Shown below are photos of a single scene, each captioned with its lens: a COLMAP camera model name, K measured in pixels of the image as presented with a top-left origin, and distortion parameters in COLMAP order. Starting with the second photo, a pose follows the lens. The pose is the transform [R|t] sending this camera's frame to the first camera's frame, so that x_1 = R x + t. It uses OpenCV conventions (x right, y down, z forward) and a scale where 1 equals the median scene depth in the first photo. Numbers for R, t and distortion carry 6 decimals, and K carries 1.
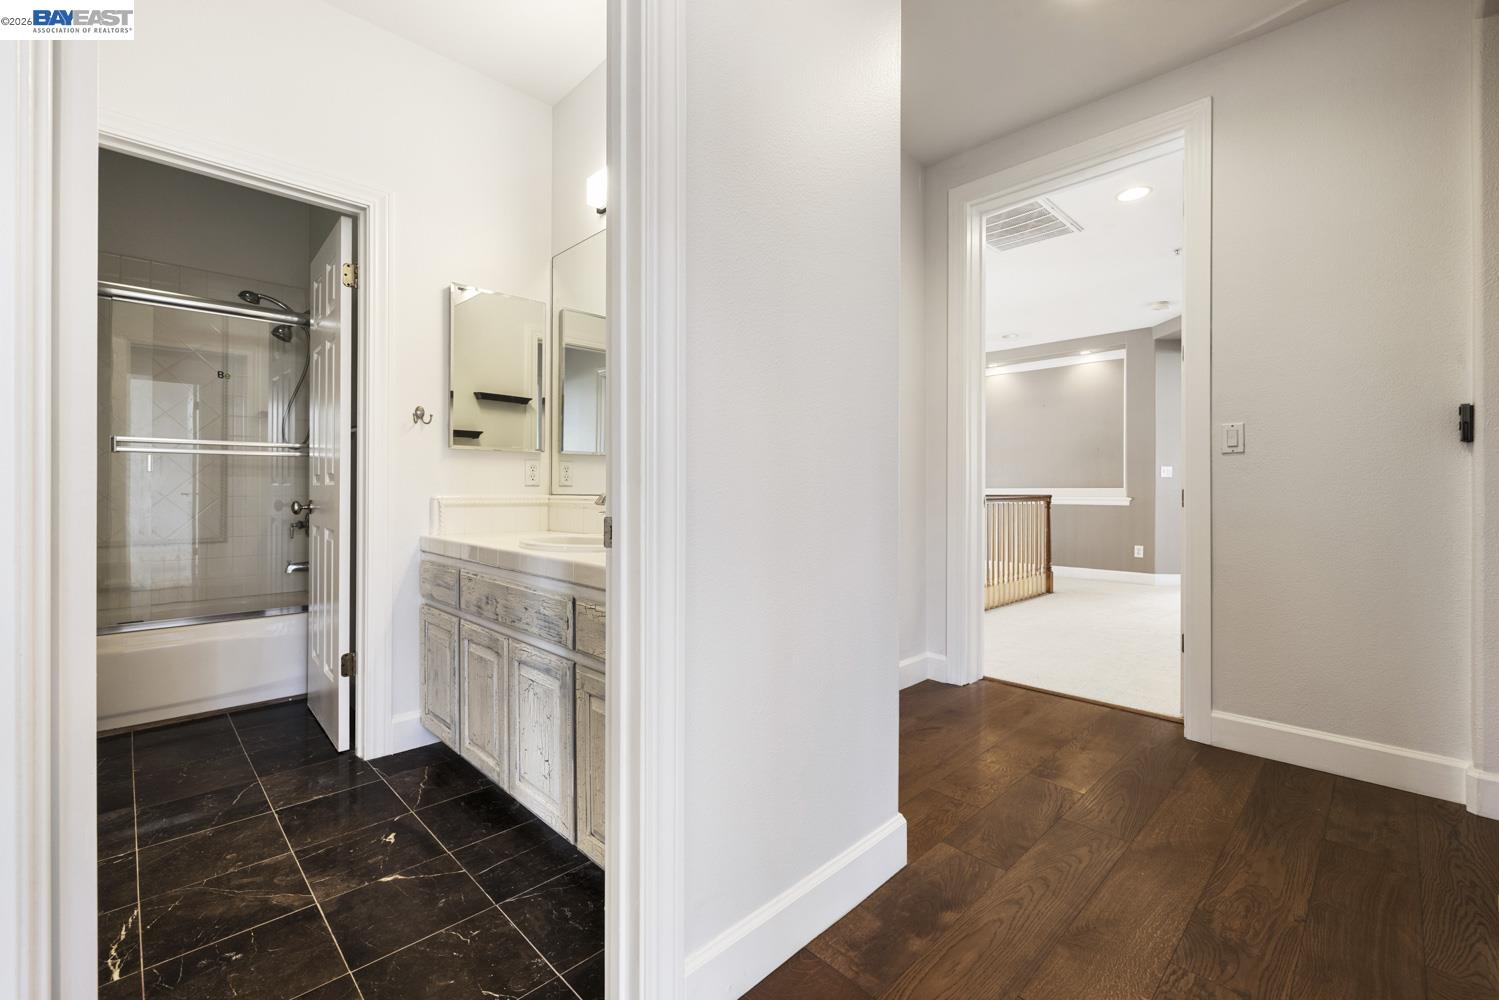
lens RADIAL K [[635.7, 0, 746.7], [0, 635.7, 482.0], [0, 0, 1]] dist [-0.002327, -0.000172]
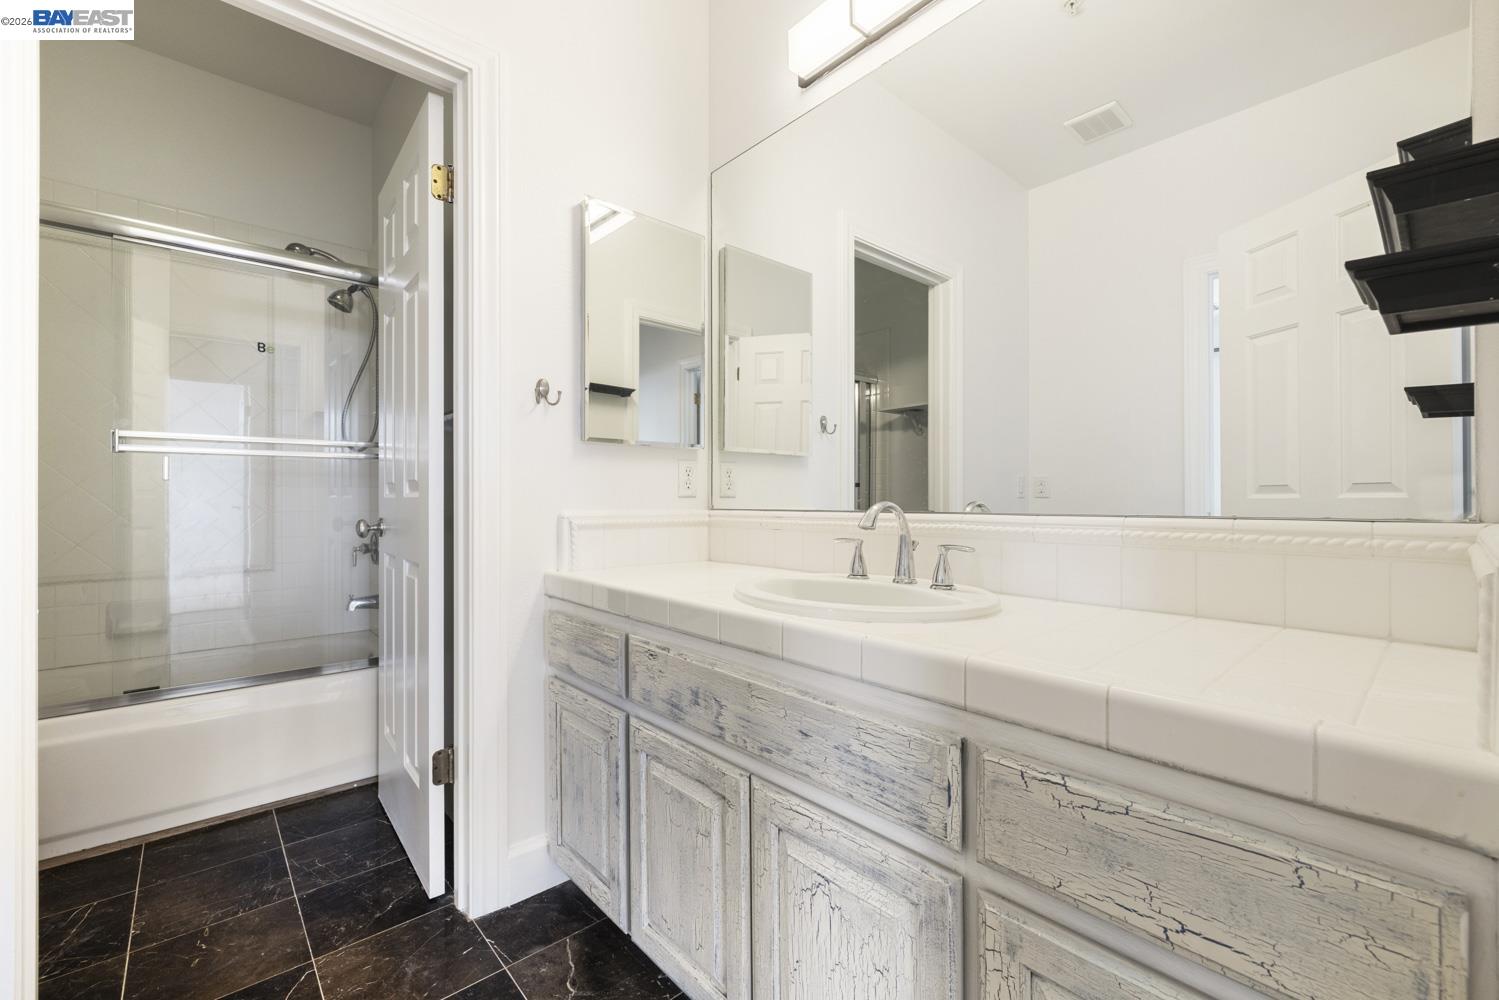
lens RADIAL K [[634.7, 0, 748.3], [0, 634.7, 492.8], [0, 0, 1]] dist [-0.001090, -0.000239]
pose [[0.998394, -0.004744, -0.056453, -0.263220], [0.004859, 0.999986, 0.001890, 0.000484], [0.056443, -0.002162, 0.998403, 0.347556]]
